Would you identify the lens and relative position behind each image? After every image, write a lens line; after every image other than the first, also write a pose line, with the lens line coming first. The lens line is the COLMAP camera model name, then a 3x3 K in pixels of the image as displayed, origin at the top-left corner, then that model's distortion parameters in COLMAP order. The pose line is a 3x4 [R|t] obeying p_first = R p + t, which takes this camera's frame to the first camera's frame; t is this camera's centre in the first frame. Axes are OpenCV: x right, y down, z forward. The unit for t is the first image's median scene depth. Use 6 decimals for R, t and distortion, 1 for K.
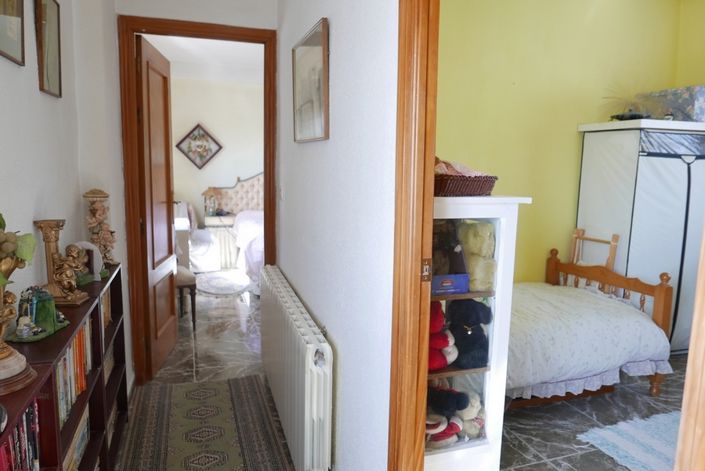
lens RADIAL K [[475.2, 0, 356.4], [0, 475.2, 235.3], [0, 0, 1]] dist [0.034979, 0.000560]
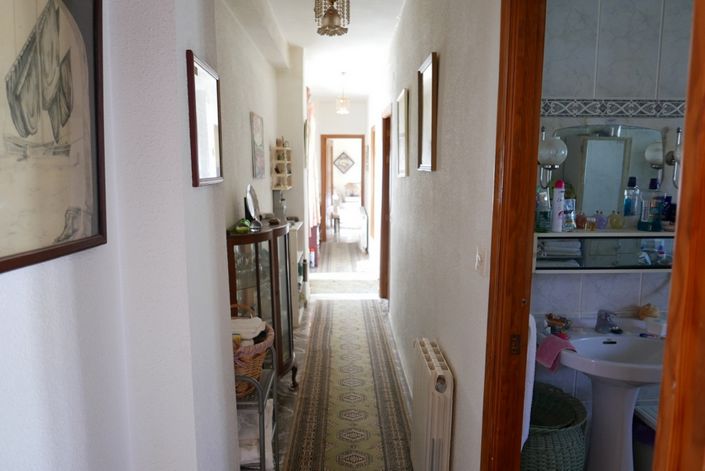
lens RADIAL K [[475.2, 0, 353.0], [0, 475.2, 236.1], [0, 0, 1]] dist [0.034979, 0.000560]
pose [[0.953410, 0.027099, -0.300459, 0.352725], [-0.022418, 0.999568, 0.019016, 0.094407], [0.300845, -0.011395, 0.953605, -1.000966]]
